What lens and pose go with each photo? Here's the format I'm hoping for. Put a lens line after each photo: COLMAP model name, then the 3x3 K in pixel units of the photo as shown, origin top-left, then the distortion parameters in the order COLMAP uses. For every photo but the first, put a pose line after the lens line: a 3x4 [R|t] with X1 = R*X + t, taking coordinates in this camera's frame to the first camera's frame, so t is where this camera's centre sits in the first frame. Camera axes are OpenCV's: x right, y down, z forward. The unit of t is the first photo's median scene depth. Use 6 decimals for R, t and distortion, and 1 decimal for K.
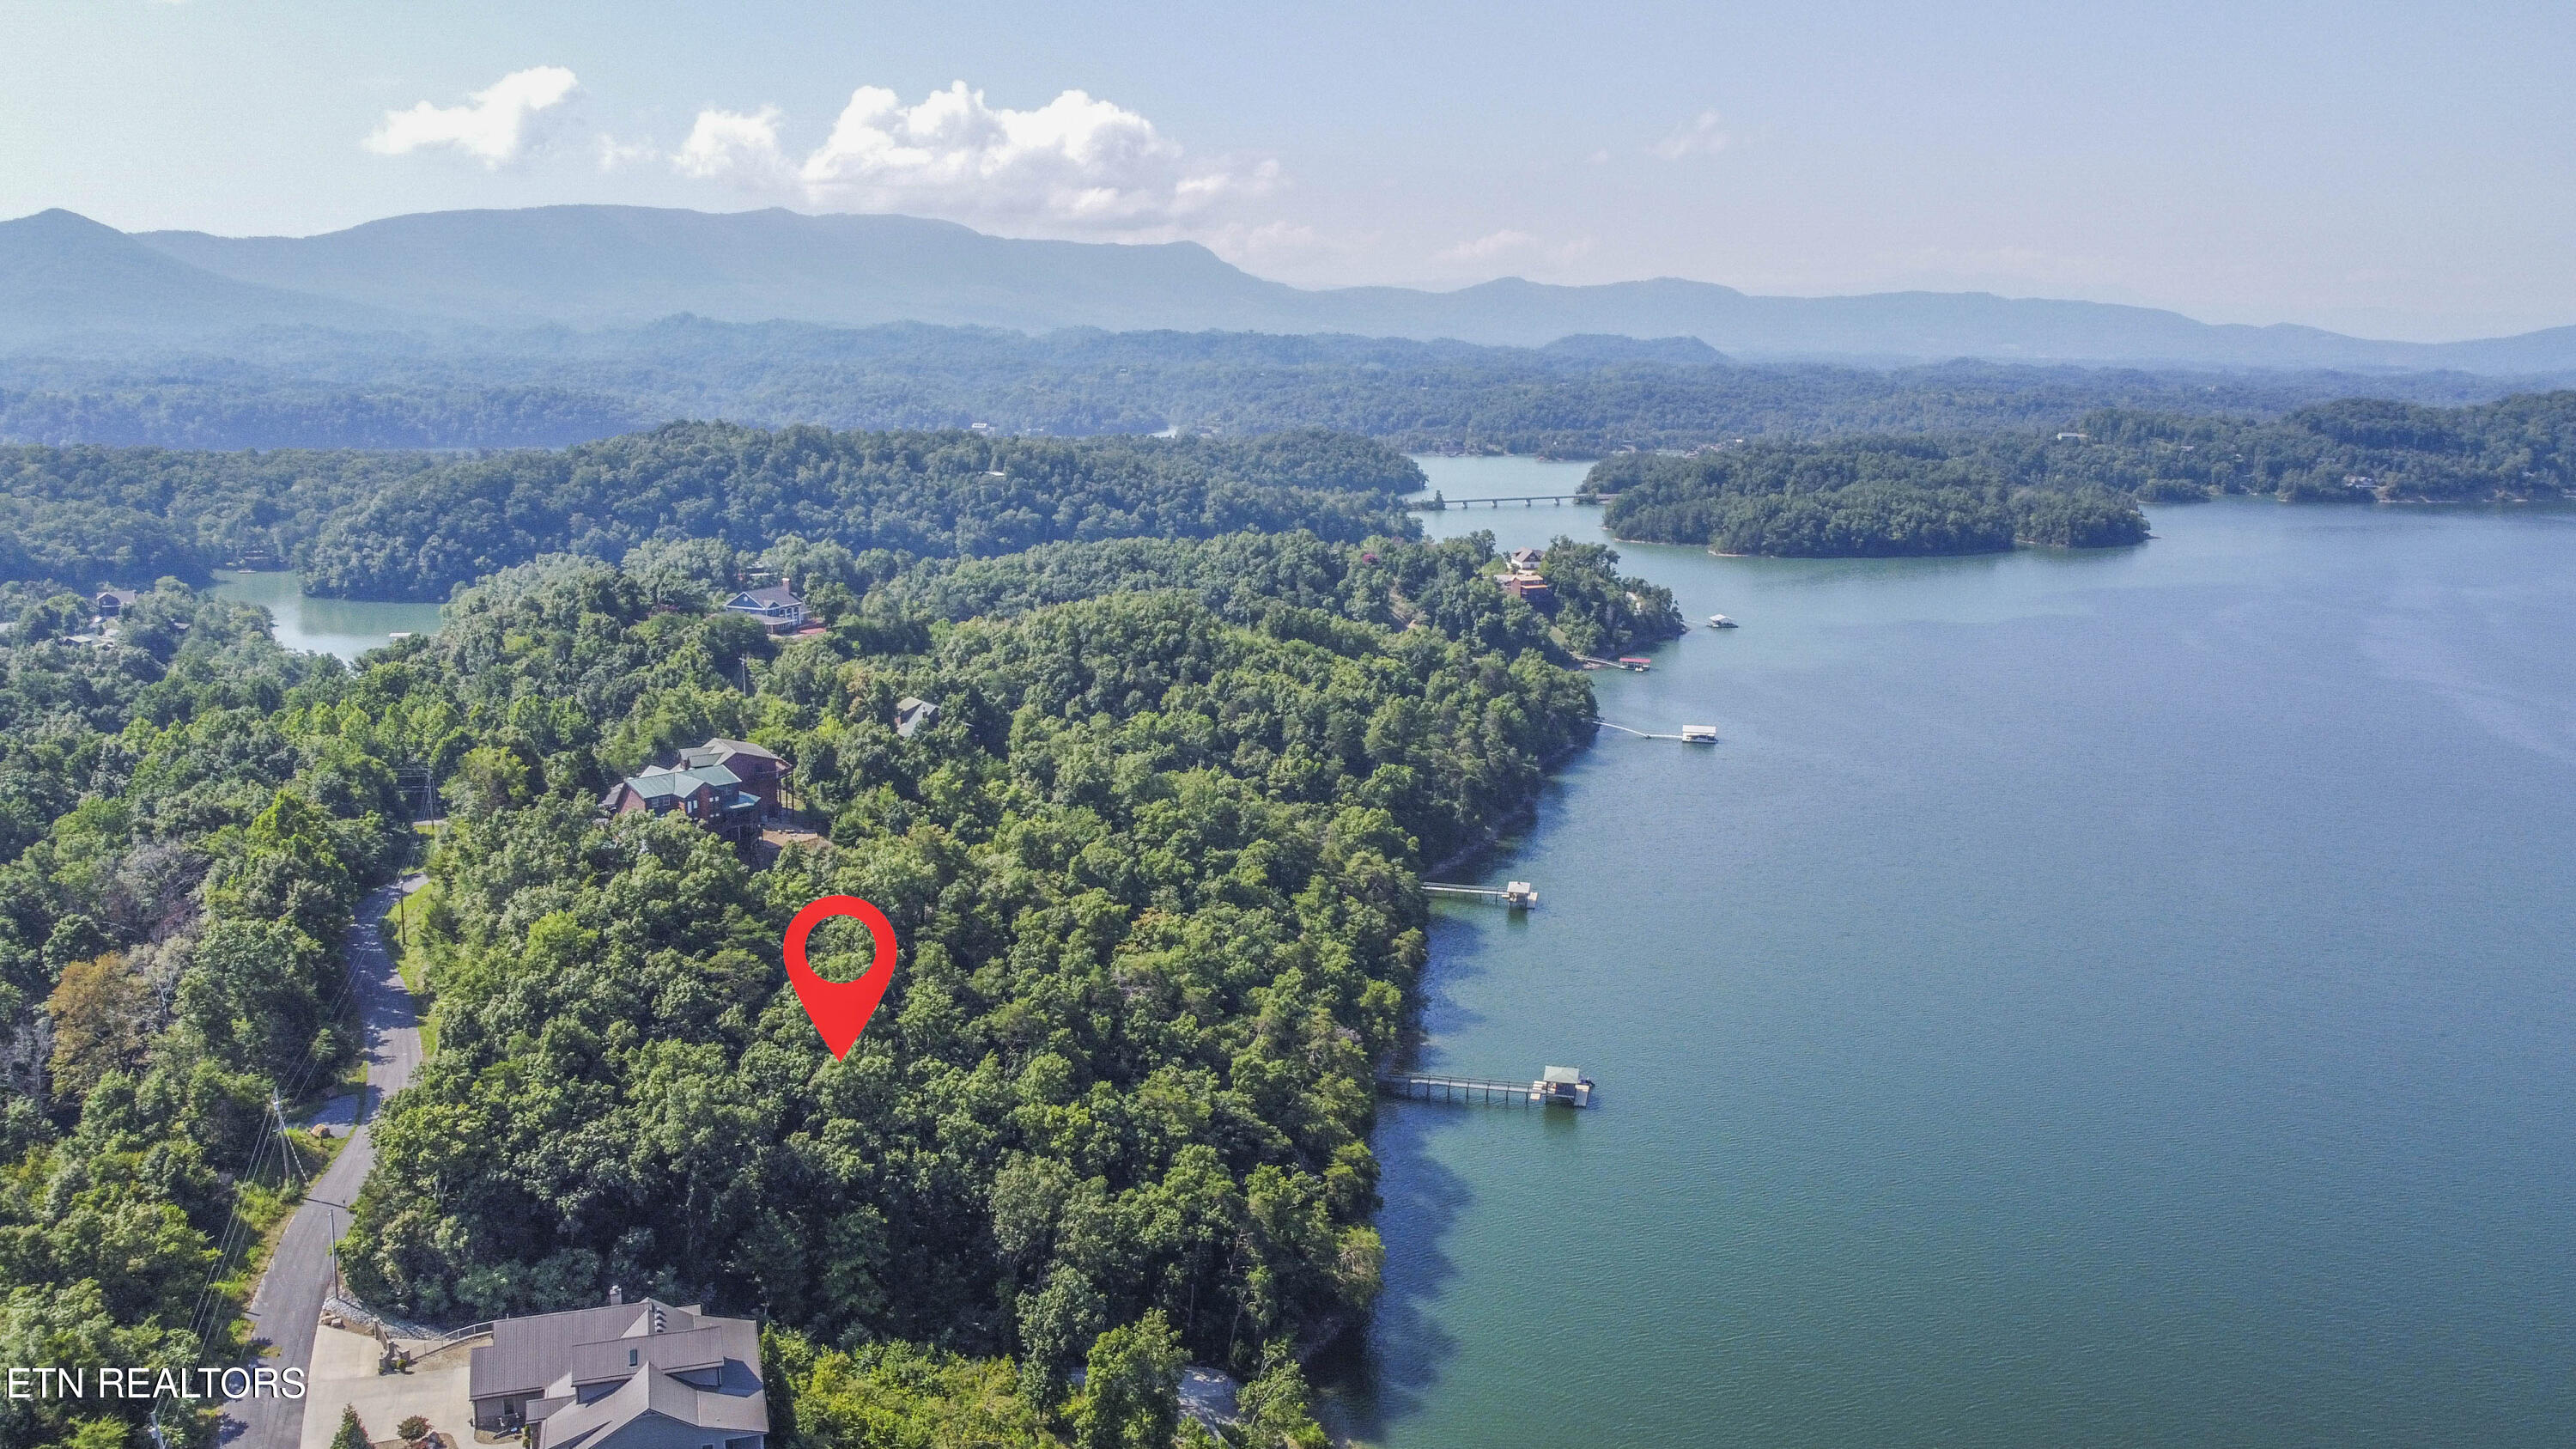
lens RADIAL K [[1952.2, 0, 1278.2], [0, 1952.2, 727.5], [0, 0, 1]] dist [0.011610, -0.005558]
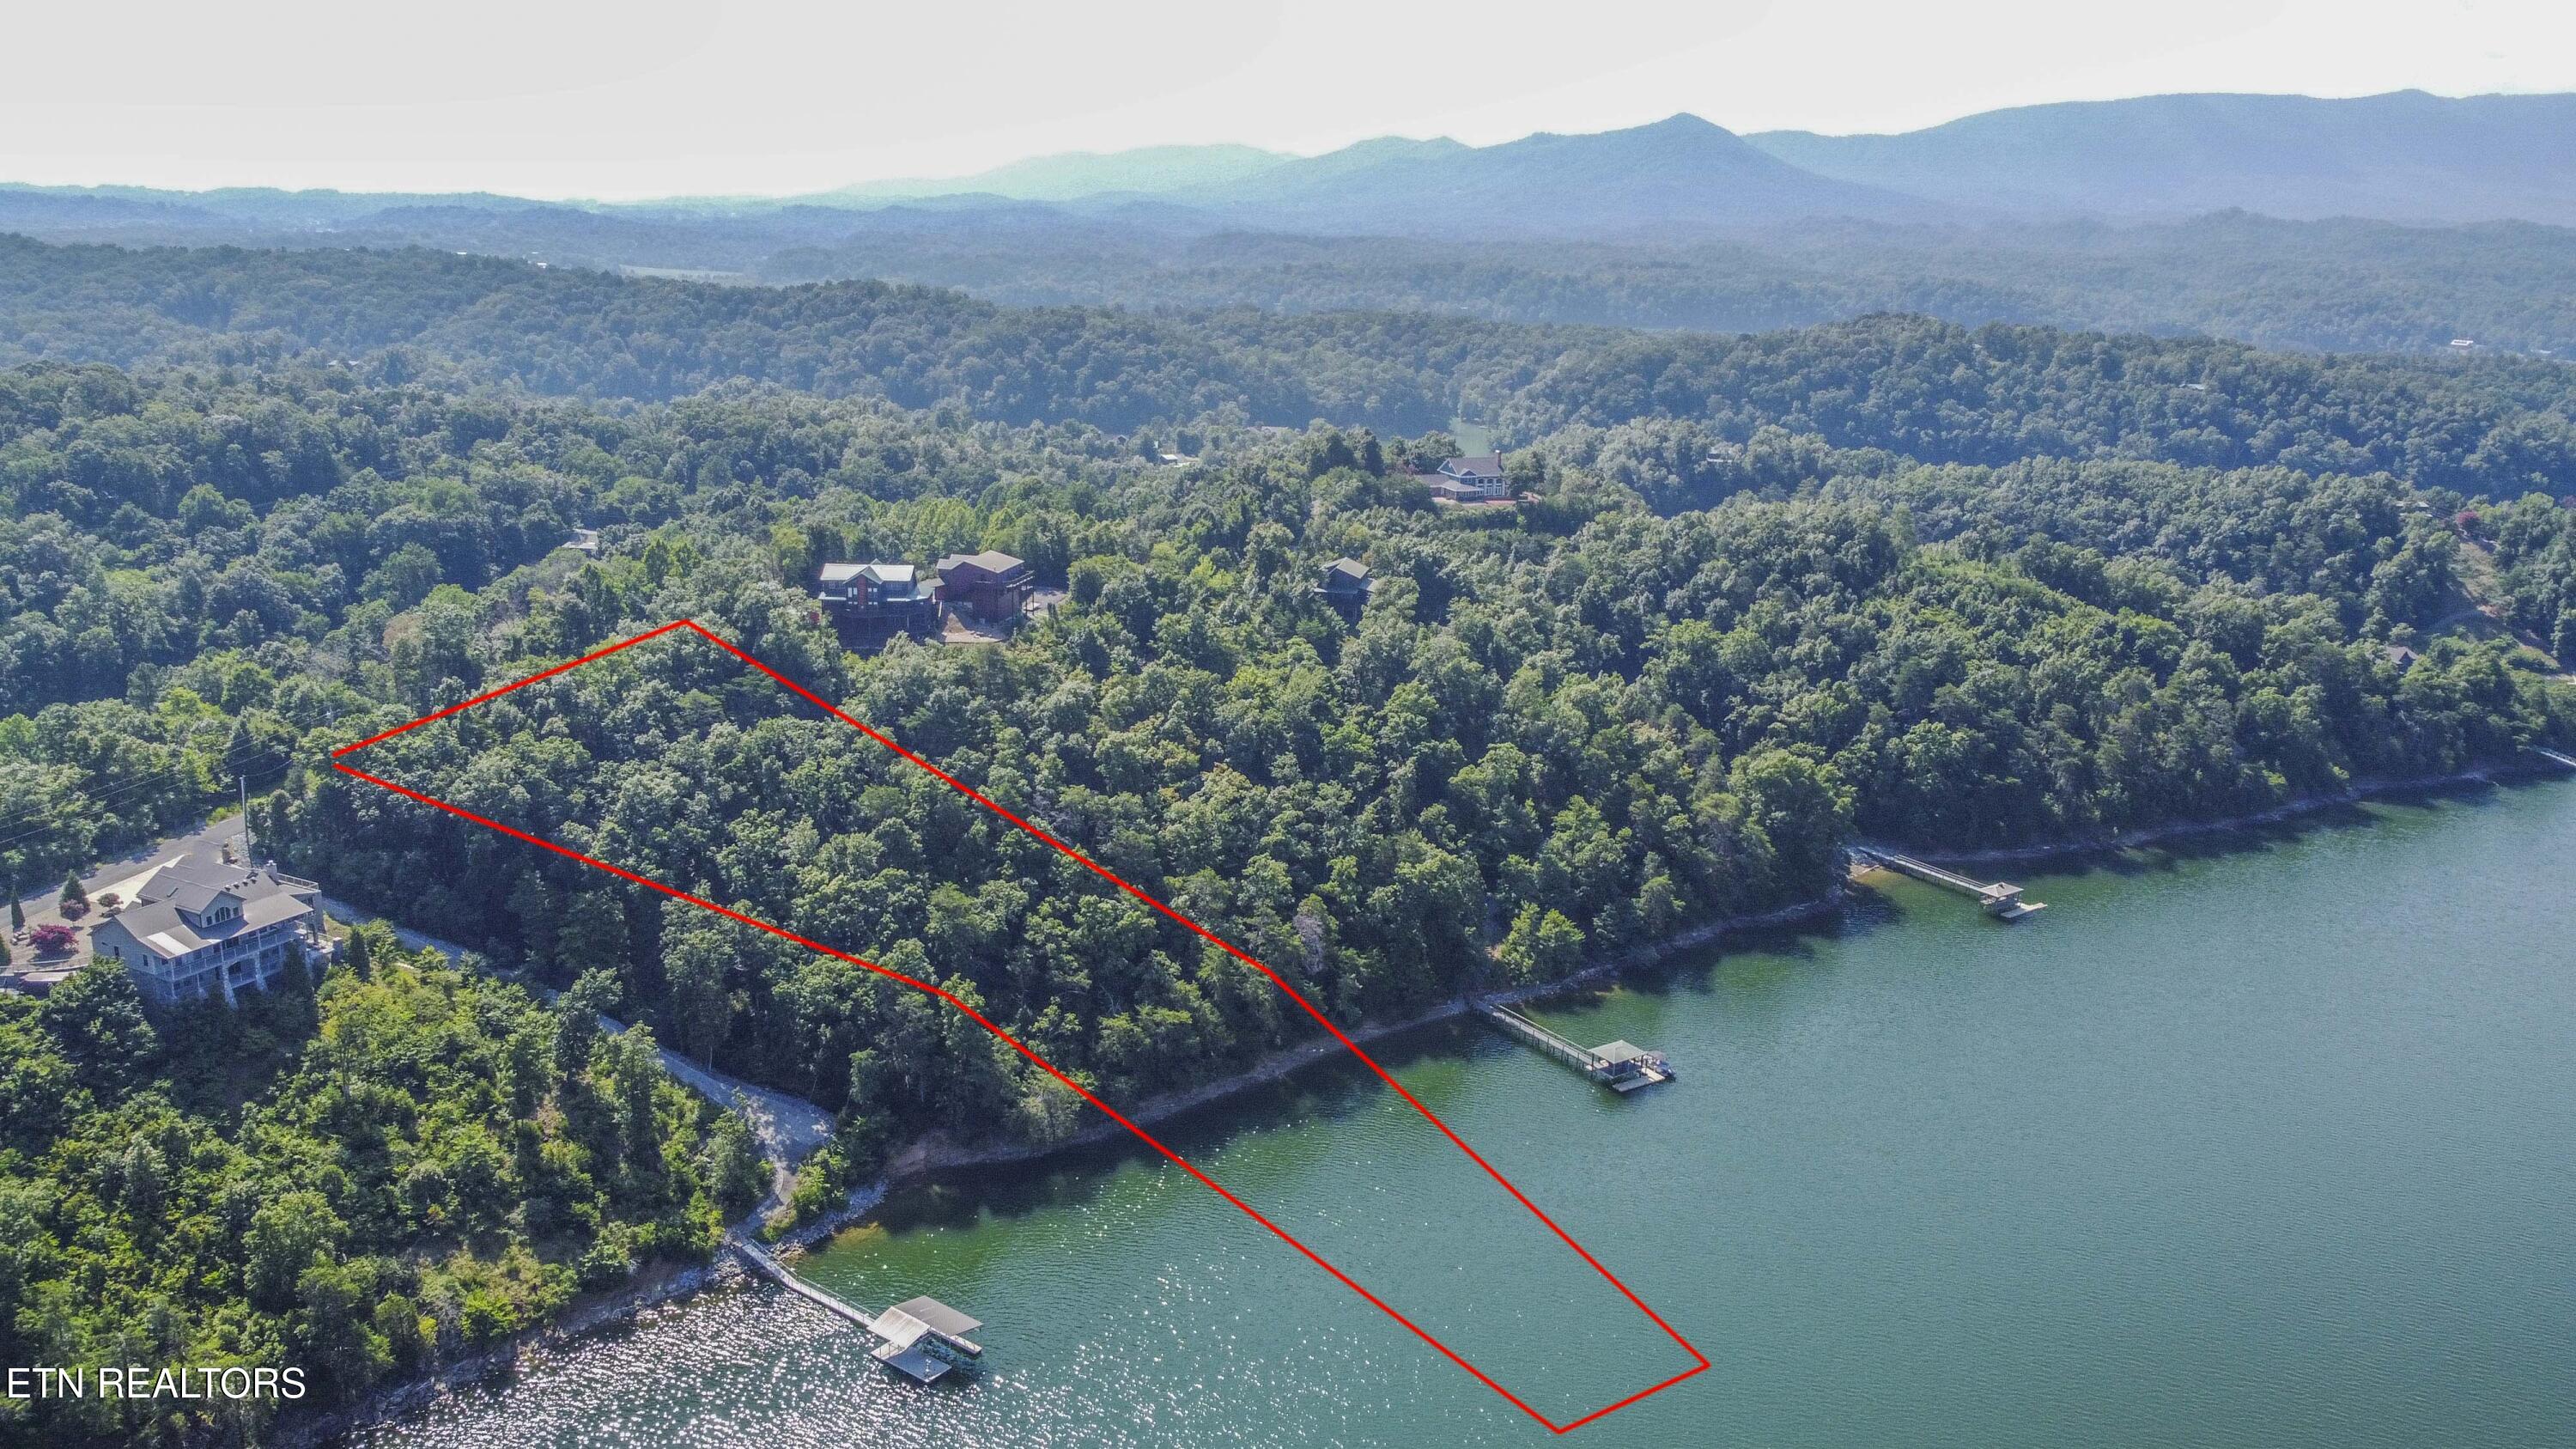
lens RADIAL K [[1956.3, 0, 1281.1], [0, 1956.3, 722.2], [0, 0, 1]] dist [0.011767, -0.029811]
pose [[0.720780, 0.182703, -0.668652, 0.163479], [-0.150761, 0.982866, 0.106045, -0.011195], [0.676570, 0.024372, 0.735975, 0.063995]]
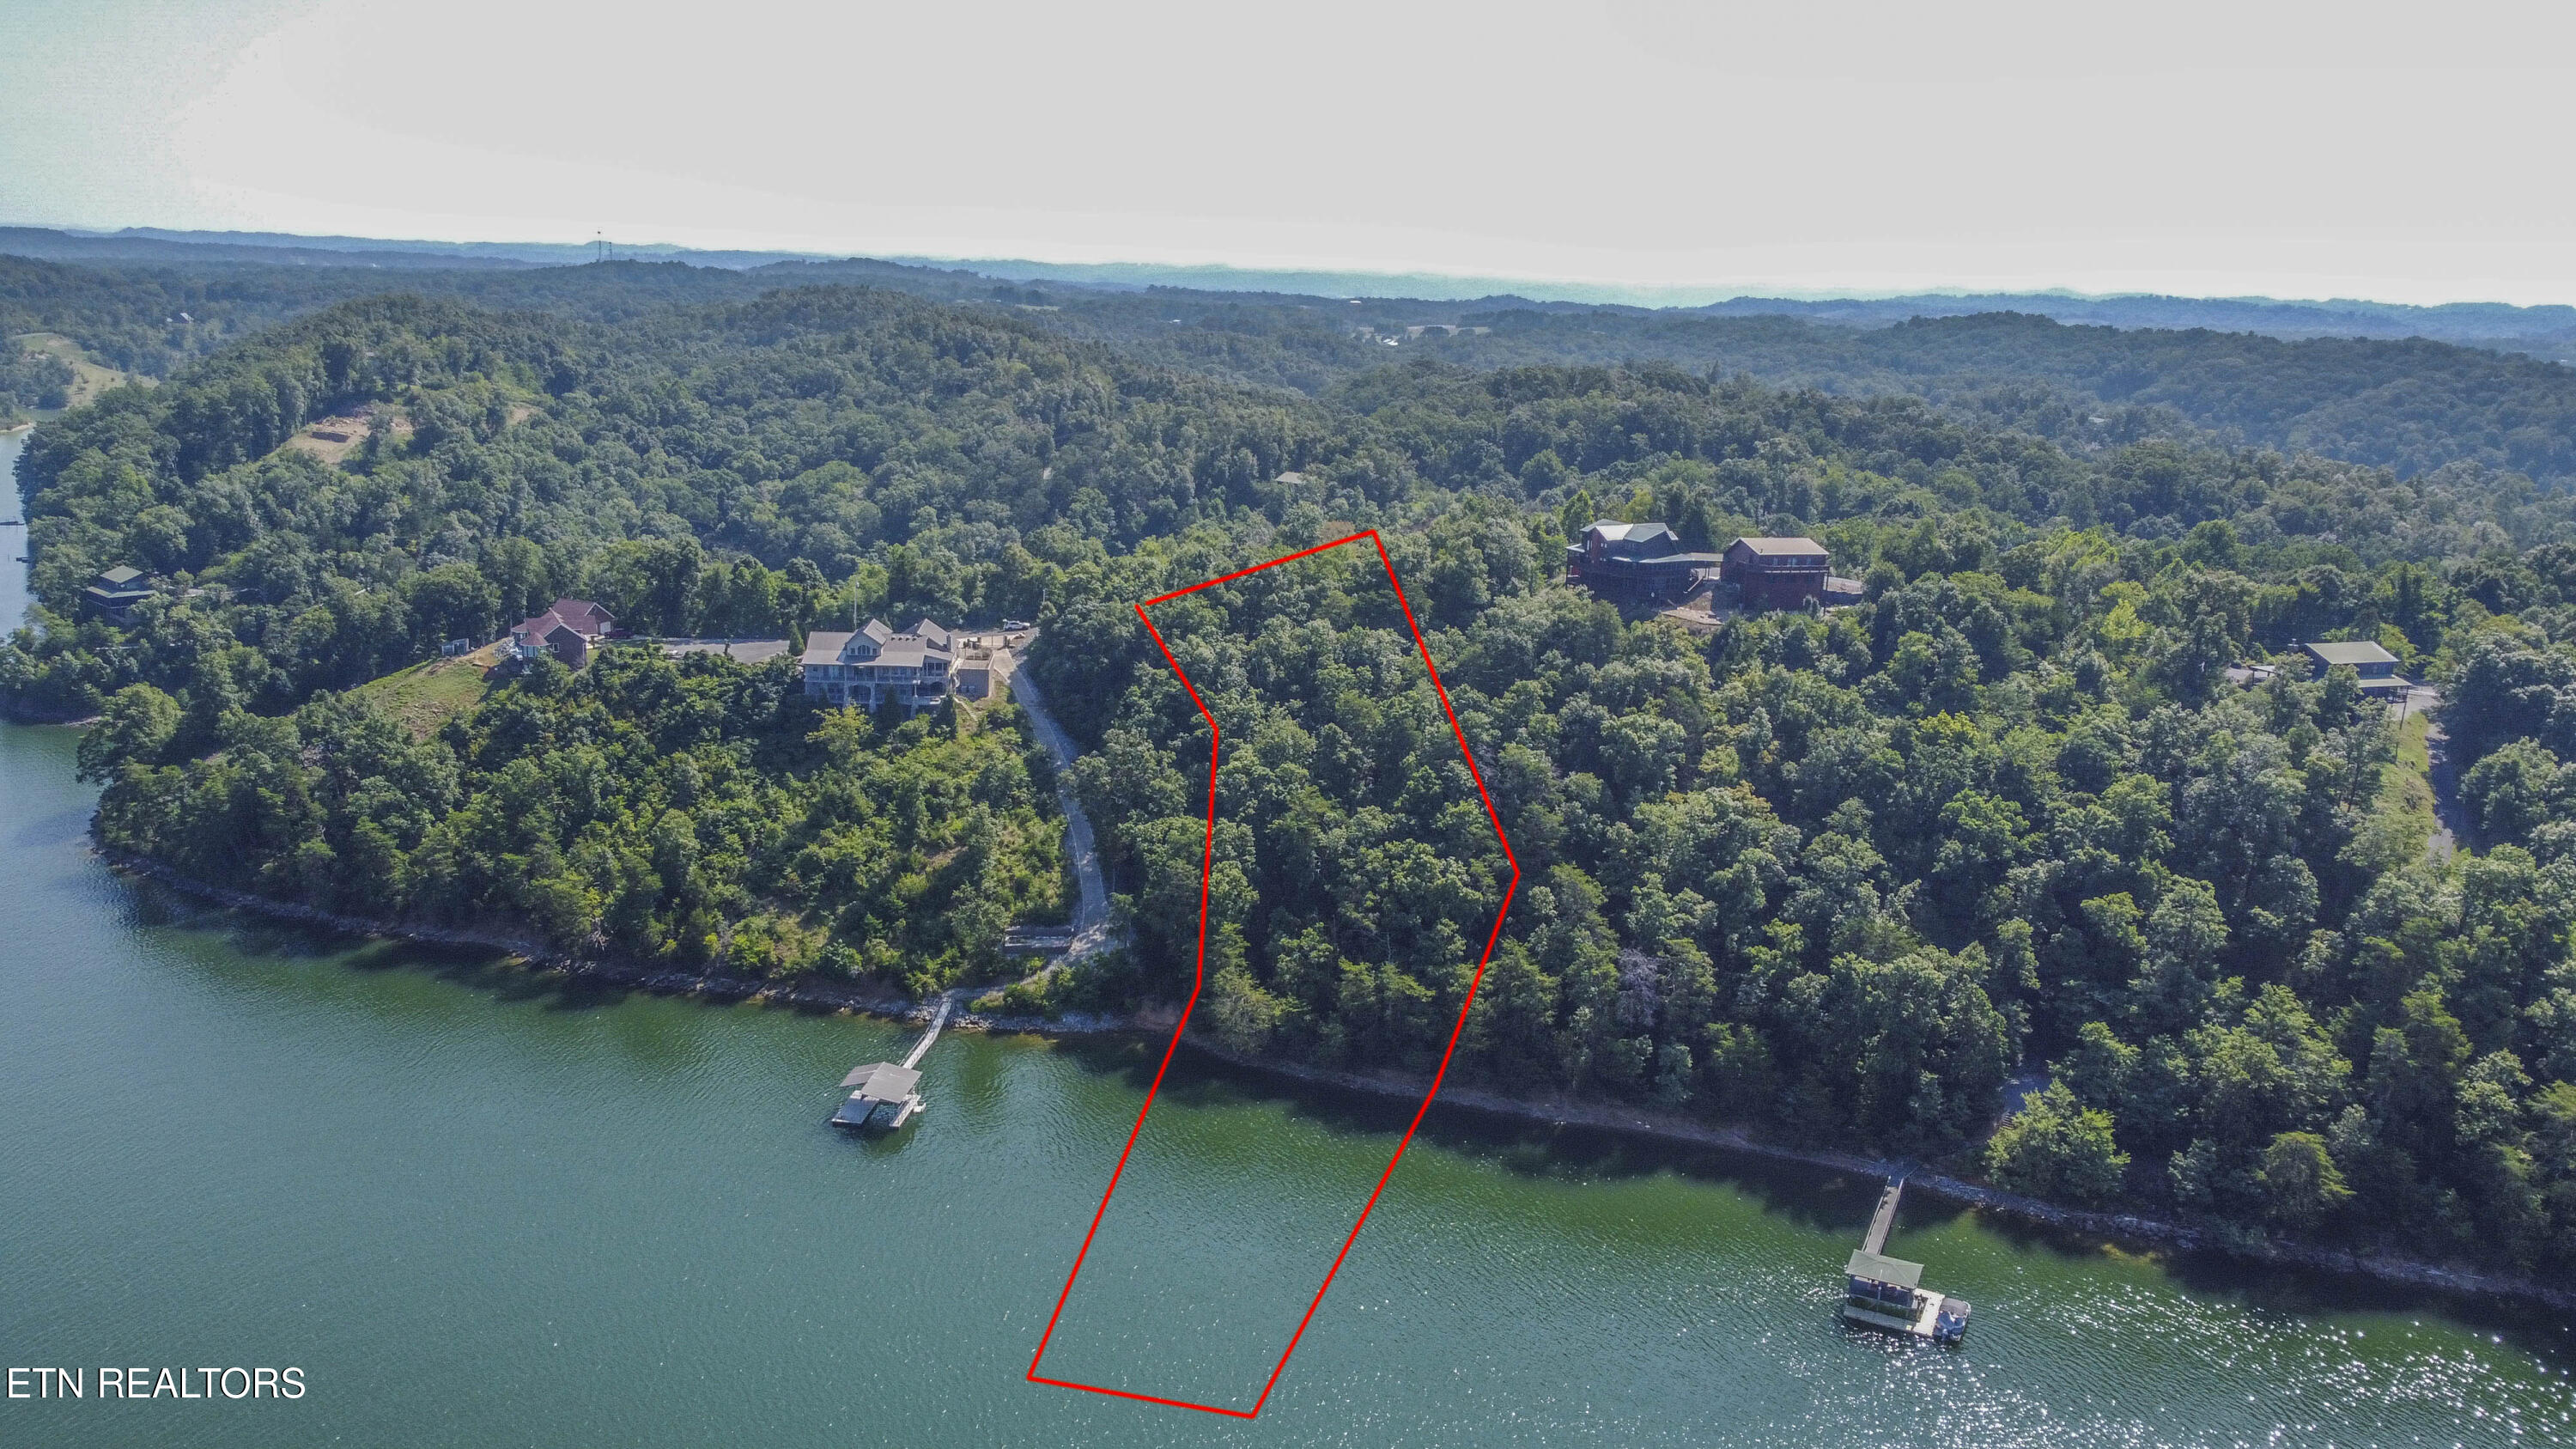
lens RADIAL K [[1956.3, 0, 1281.1], [0, 1956.3, 722.2], [0, 0, 1]] dist [0.011767, -0.029811]
pose [[-0.229722, 0.205644, -0.951283, 0.201126], [-0.225853, 0.939477, 0.257632, -0.027441], [0.946688, 0.274033, -0.169373, 0.237724]]
